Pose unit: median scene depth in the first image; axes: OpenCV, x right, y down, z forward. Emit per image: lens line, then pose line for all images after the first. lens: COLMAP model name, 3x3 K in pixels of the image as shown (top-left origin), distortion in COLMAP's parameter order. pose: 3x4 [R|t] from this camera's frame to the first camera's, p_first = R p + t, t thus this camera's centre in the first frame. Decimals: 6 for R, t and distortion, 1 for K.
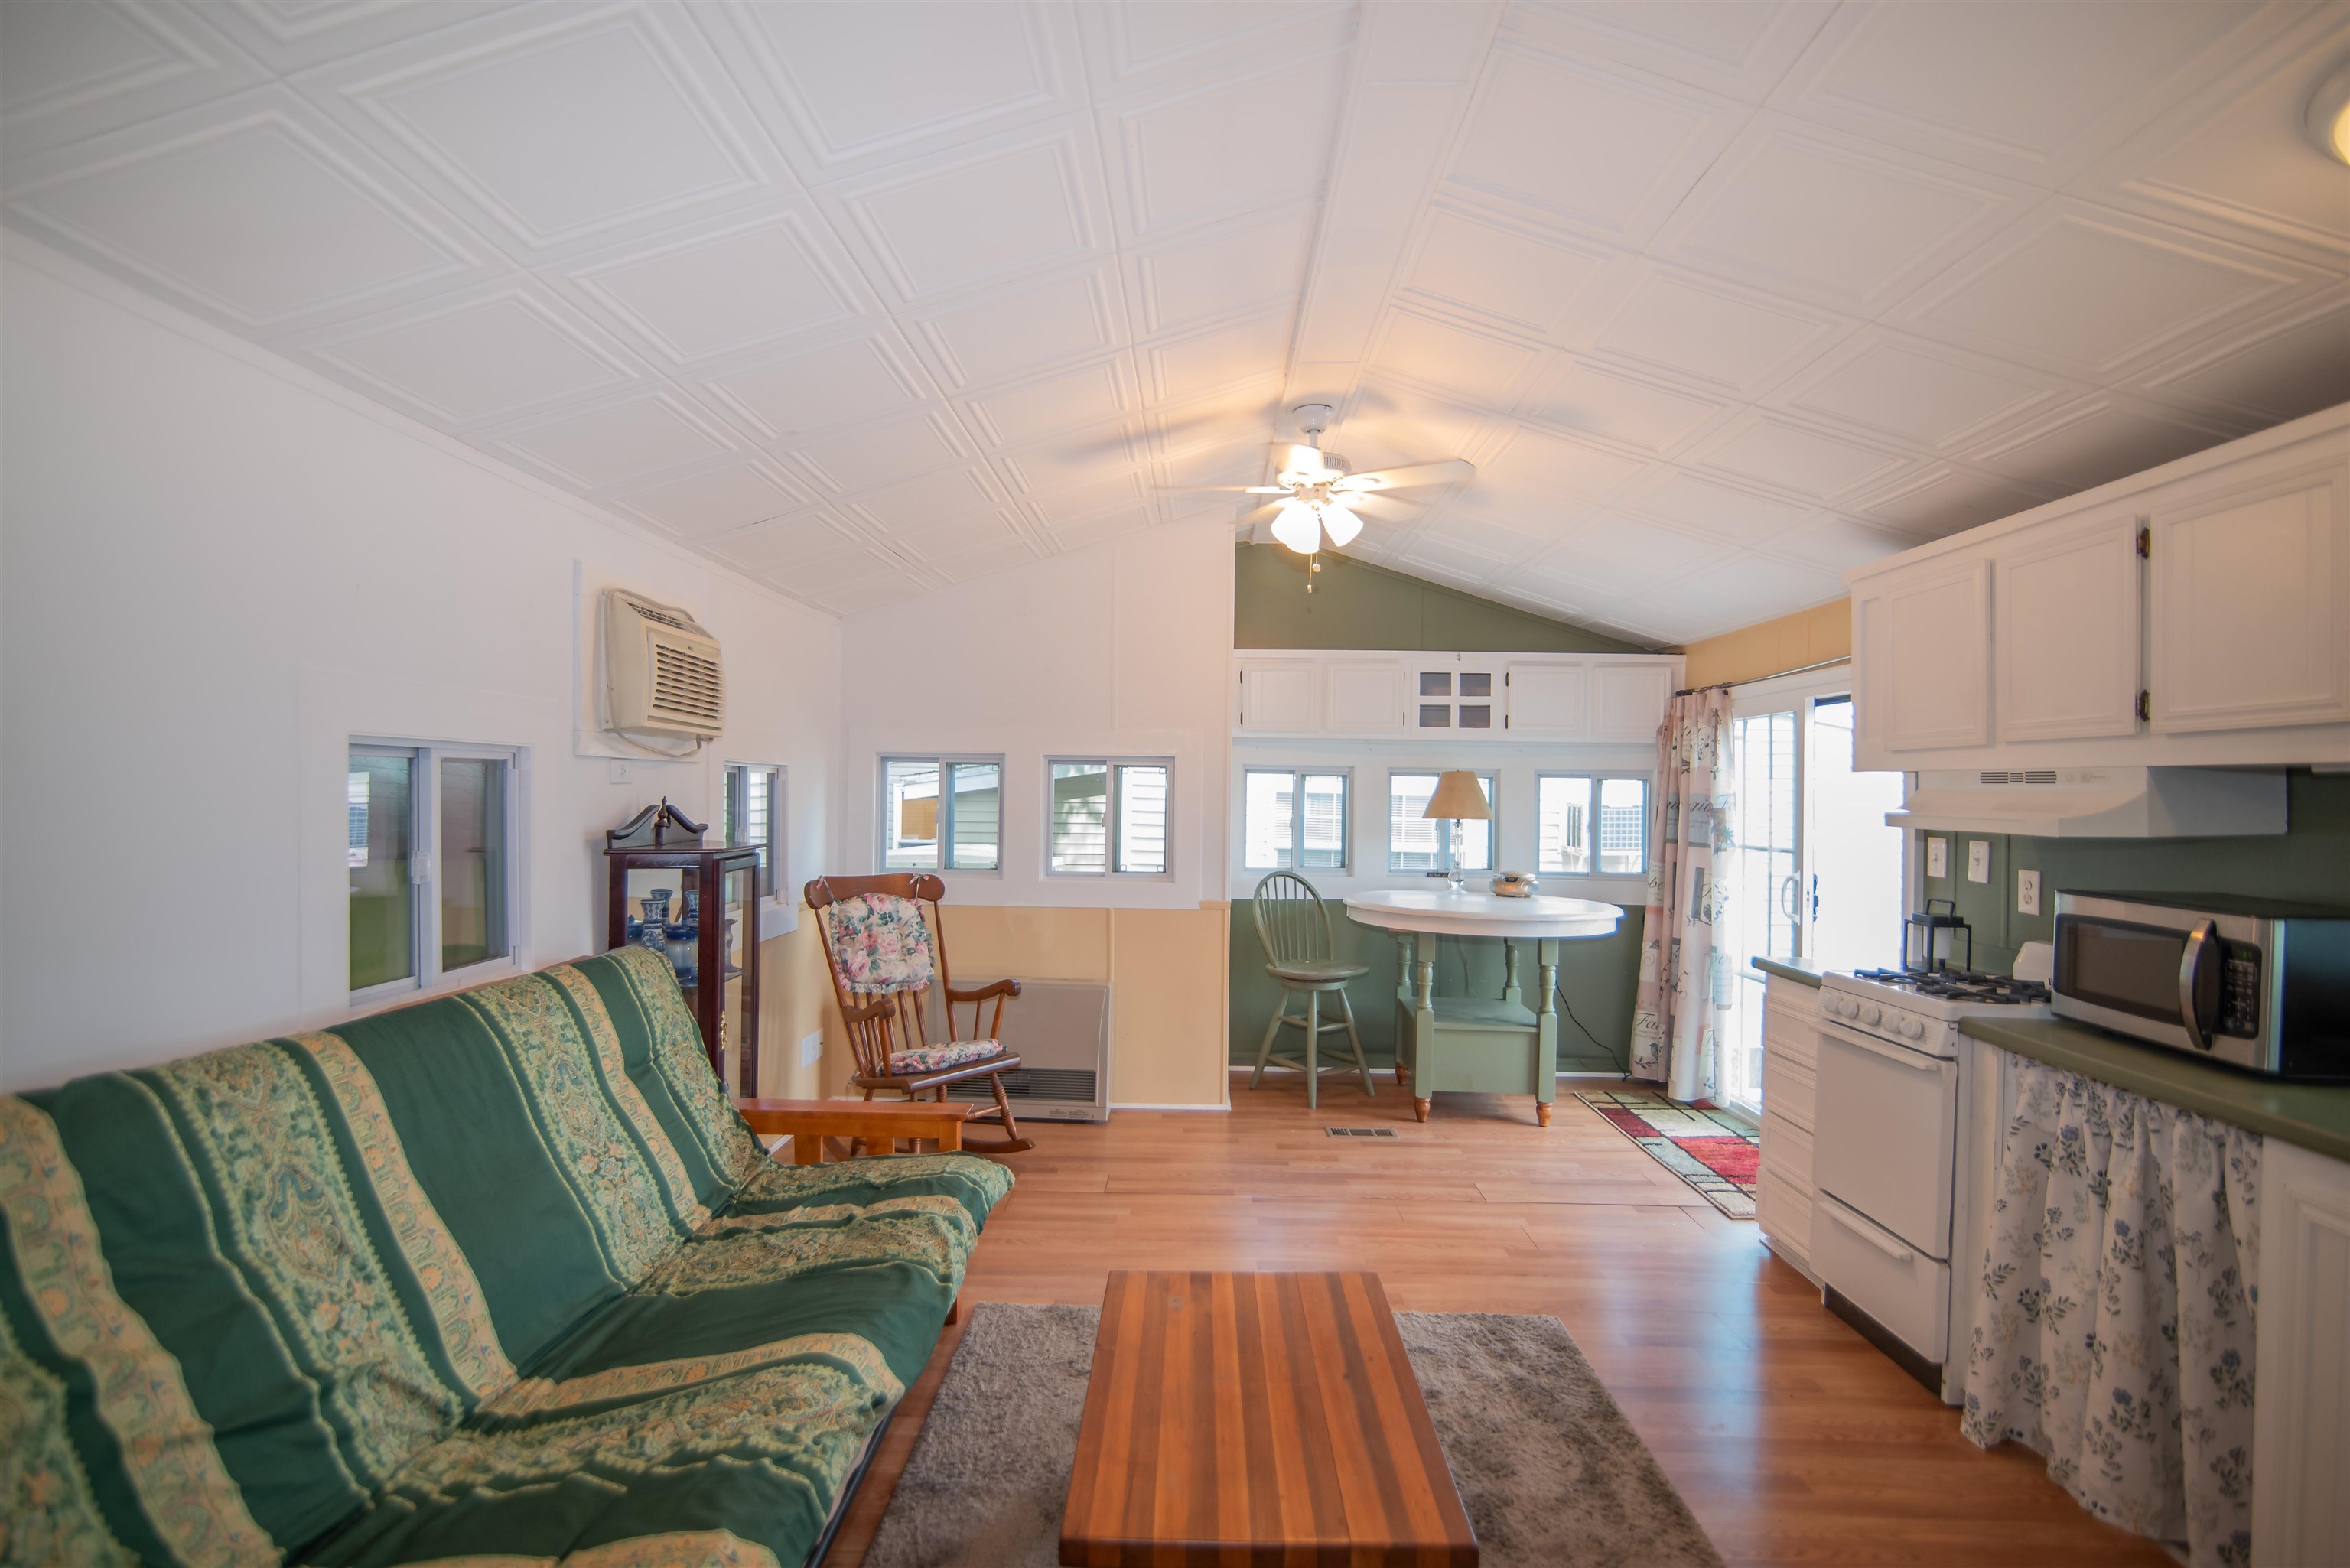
lens RADIAL K [[1088.7, 0, 1162.9], [0, 1088.7, 786.7], [0, 0, 1]] dist [-0.018827, 0.000623]
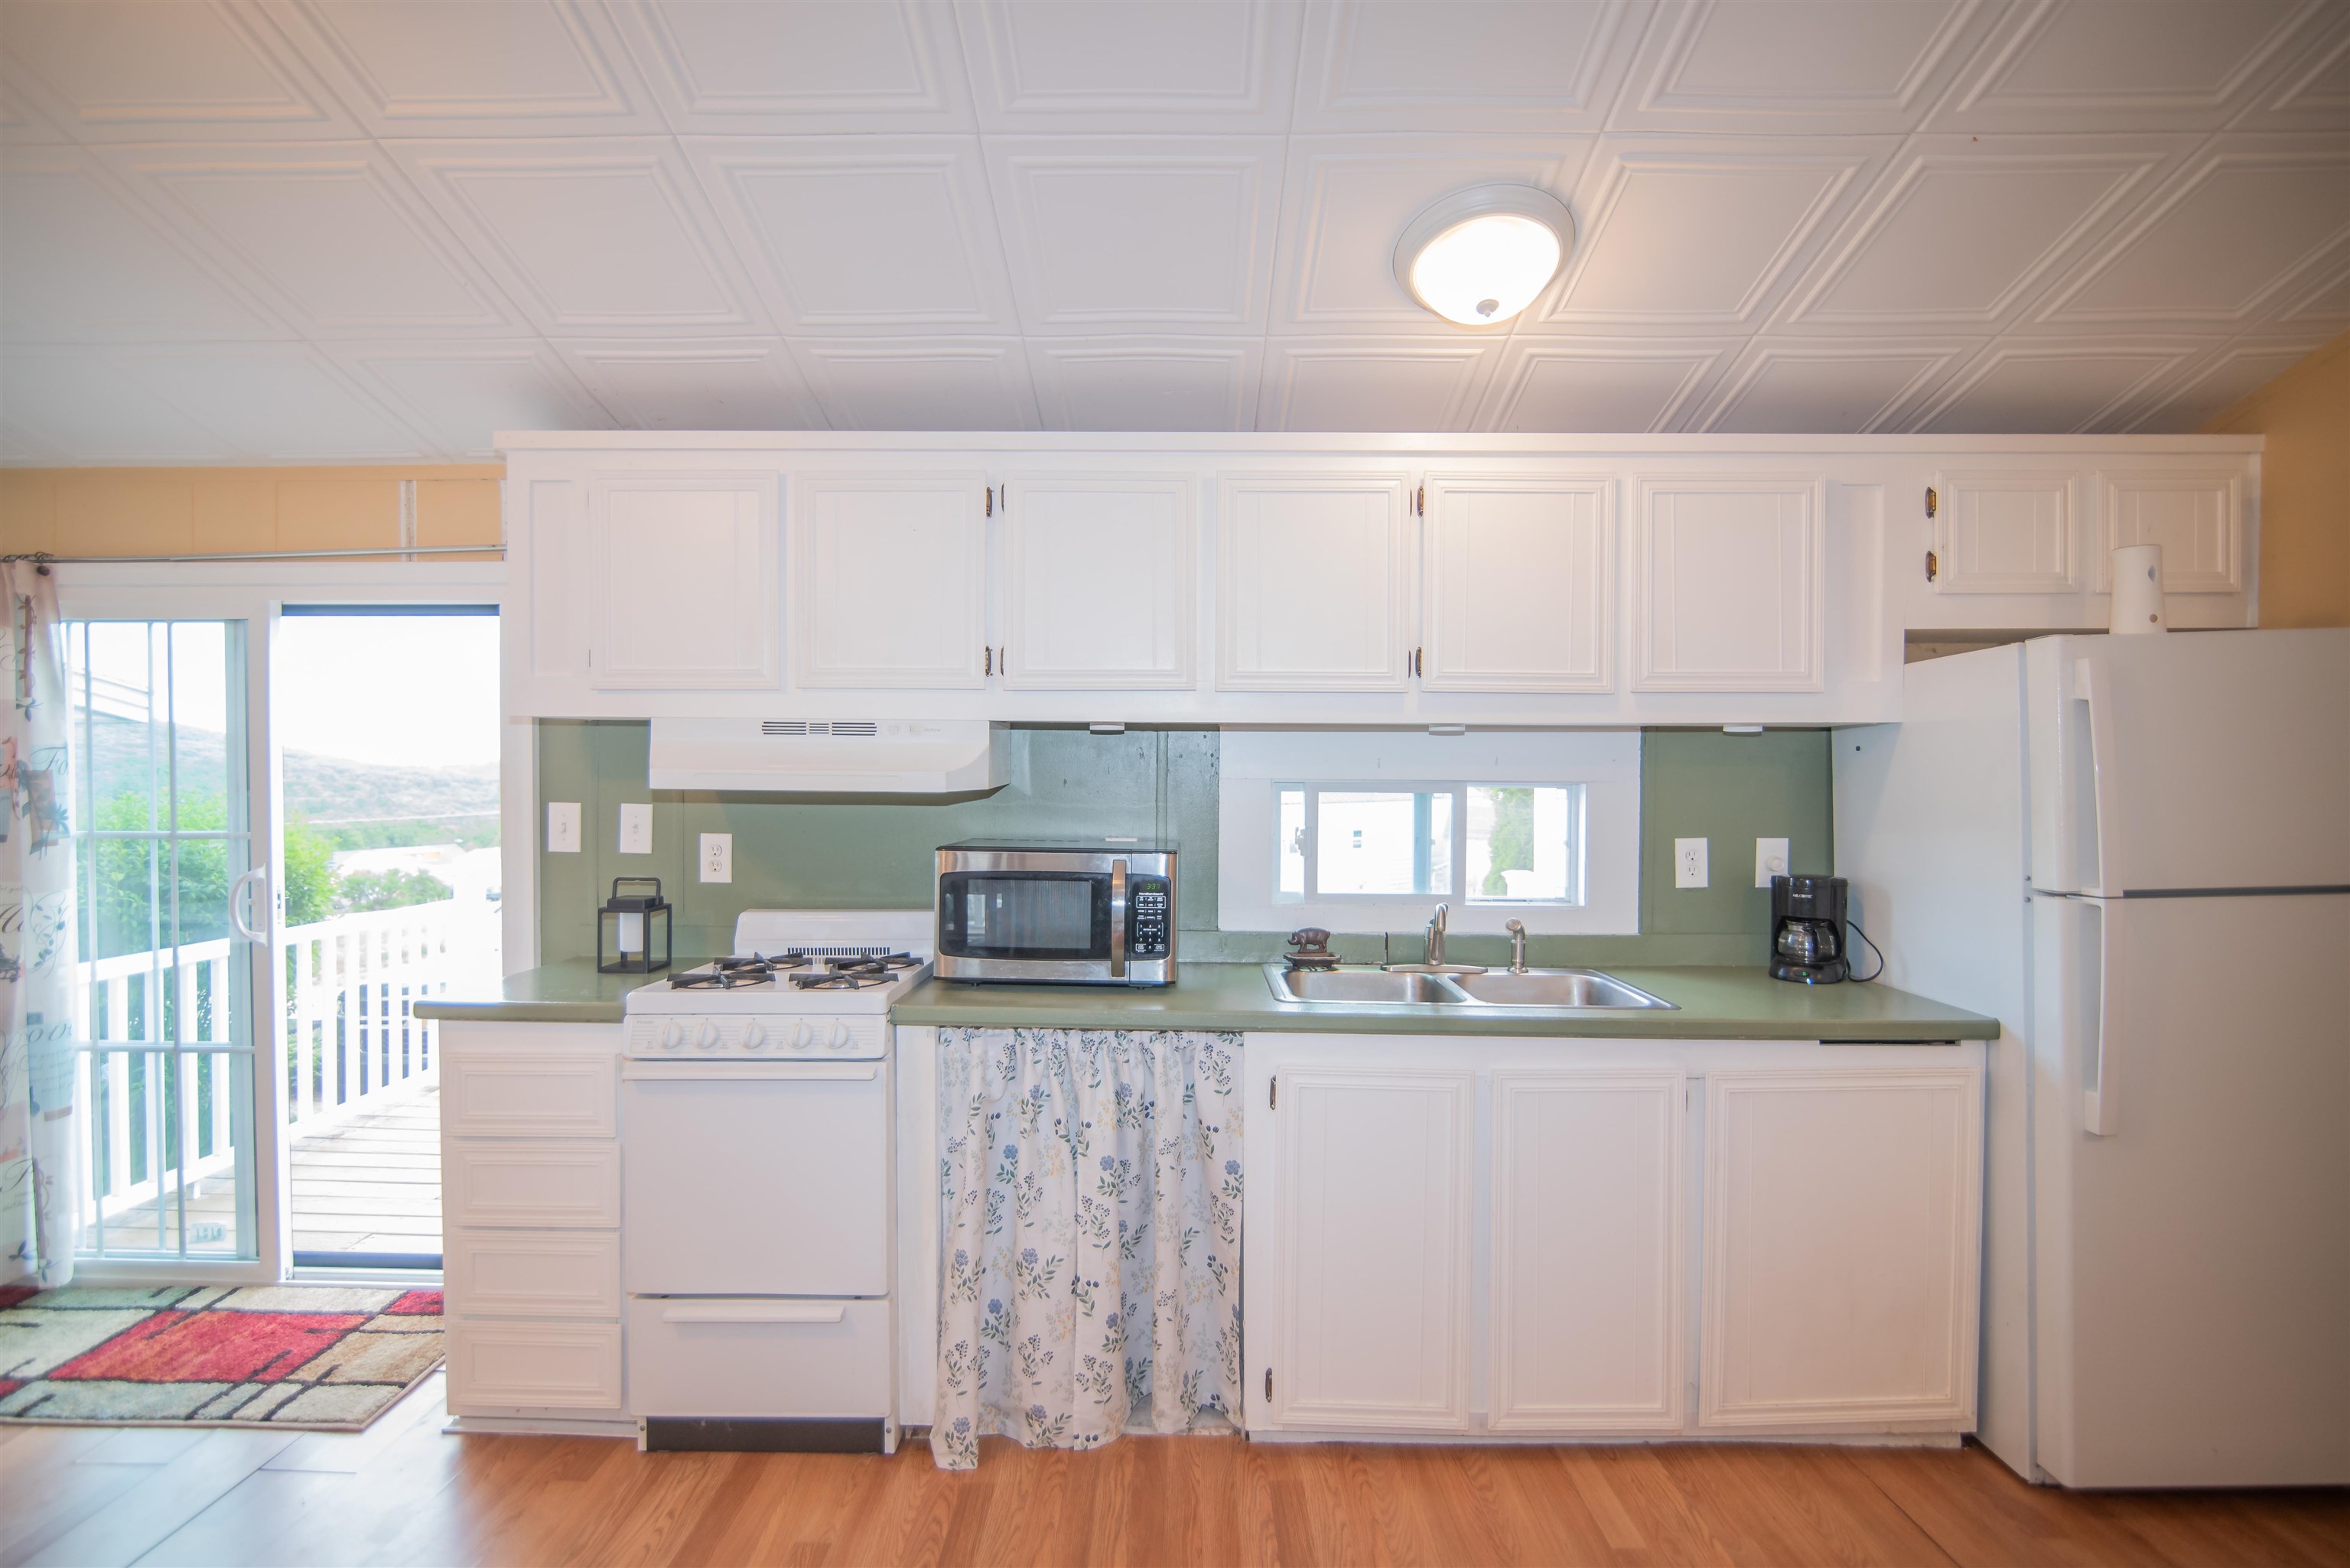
lens RADIAL K [[1088.7, 0, 1162.9], [0, 1088.7, 786.7], [0, 0, 1]] dist [-0.018827, 0.000623]
pose [[-0.023717, -0.030735, 0.999246, -0.116813], [-0.008839, 0.999495, 0.030533, 0.009931], [-0.999680, -0.008109, -0.023976, 0.746544]]
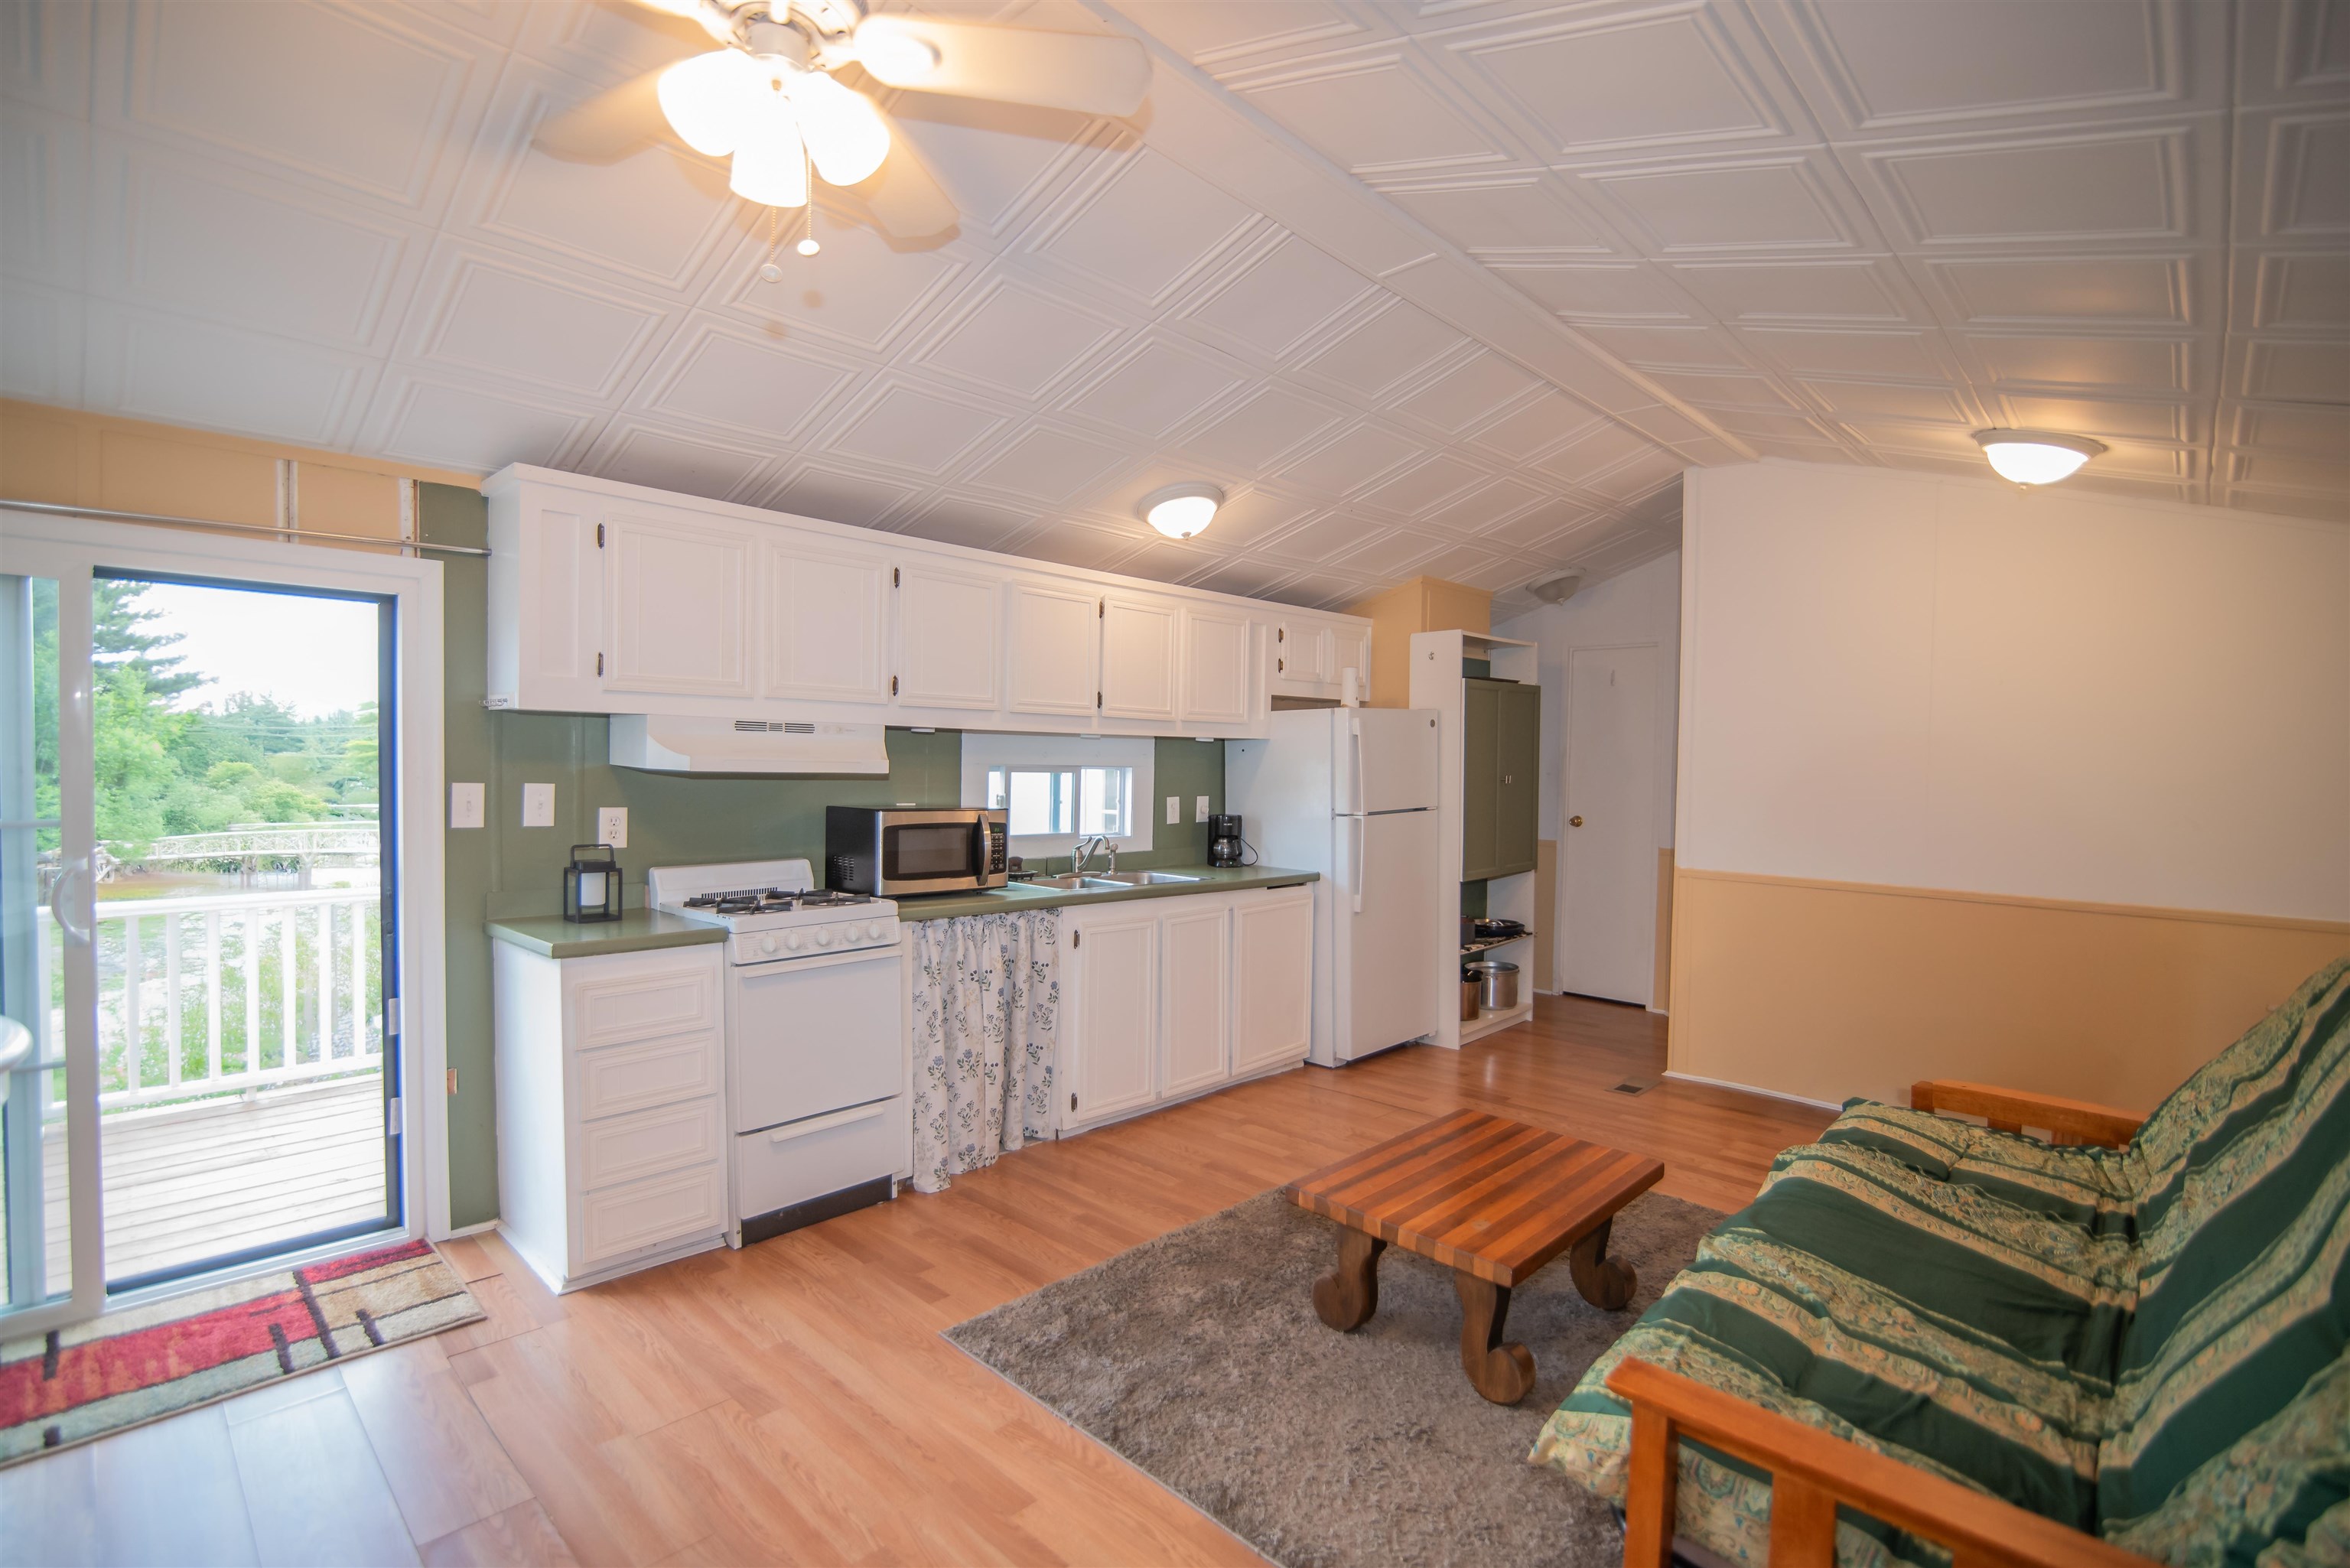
lens RADIAL K [[1088.7, 0, 1162.9], [0, 1088.7, 786.7], [0, 0, 1]] dist [-0.018827, 0.000623]
pose [[-0.738515, -0.047832, 0.672538, -0.377264], [-0.032975, 0.998849, 0.034830, 0.001631], [-0.673430, 0.003545, -0.739242, 1.642934]]
